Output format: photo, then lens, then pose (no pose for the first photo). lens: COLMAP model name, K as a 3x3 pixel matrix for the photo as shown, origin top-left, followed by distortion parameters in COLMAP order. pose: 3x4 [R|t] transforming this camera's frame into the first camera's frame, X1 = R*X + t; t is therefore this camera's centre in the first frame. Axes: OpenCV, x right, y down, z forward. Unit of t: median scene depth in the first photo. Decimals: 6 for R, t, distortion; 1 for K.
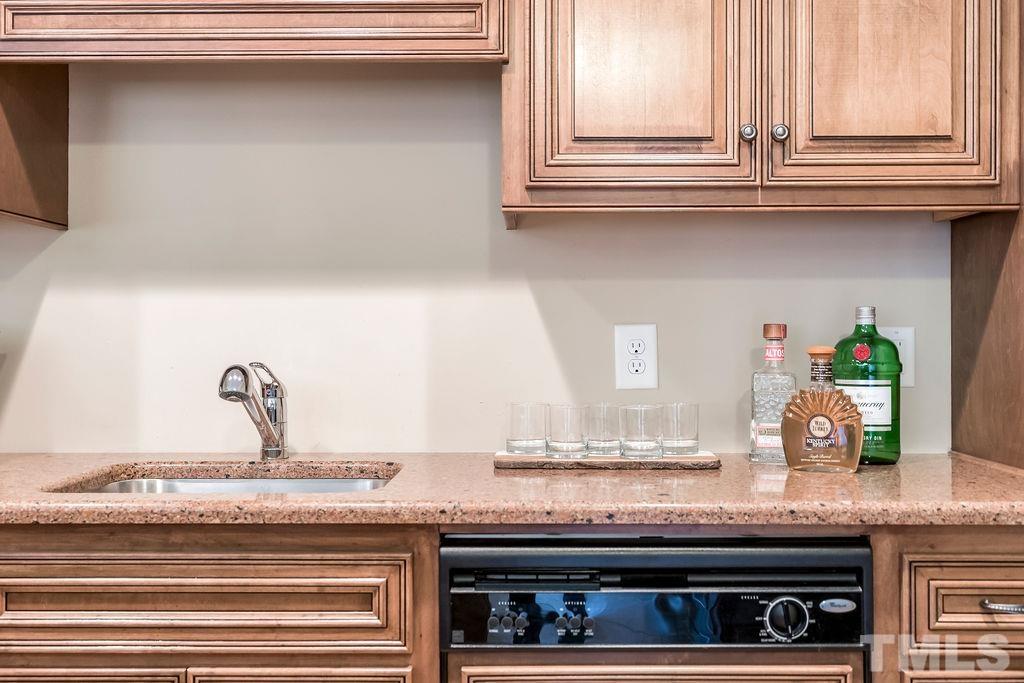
lens RADIAL K [[1007.2, 0, 513.0], [0, 1007.2, 348.2], [0, 0, 1]] dist [0.001785, 0.000000]
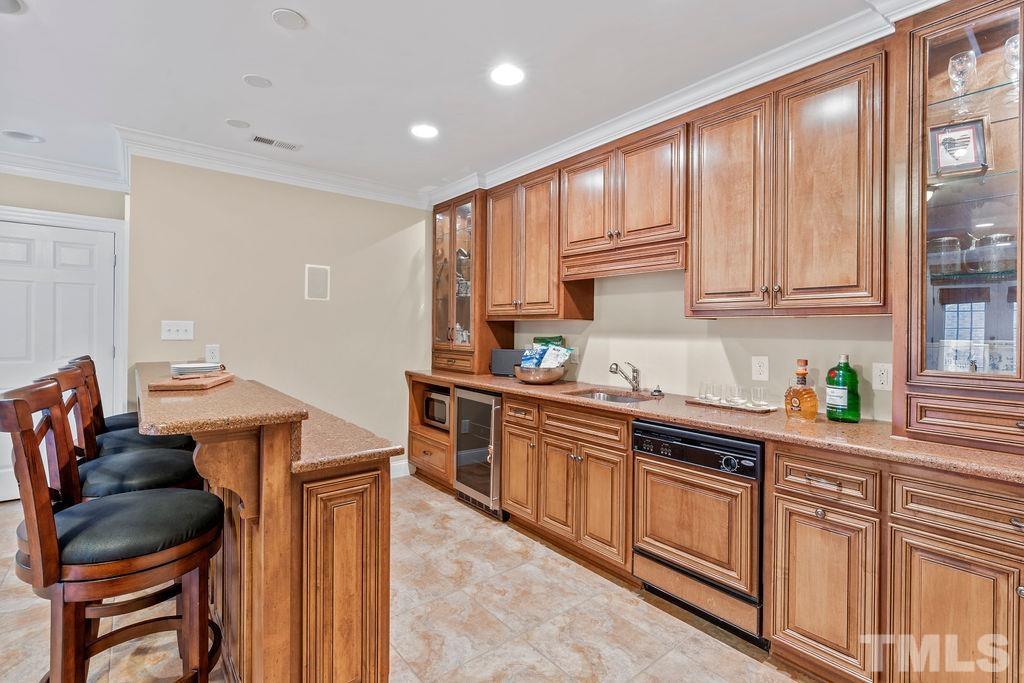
lens RADIAL K [[465.6, 0, 512.2], [0, 465.6, 332.5], [0, 0, 1]] dist [0.006547, 0.001245]
pose [[0.647096, 0.013419, -0.762291, 0.744557], [-0.020411, 0.999792, 0.000274, -0.085105], [0.762136, 0.015382, 0.647235, -0.310188]]
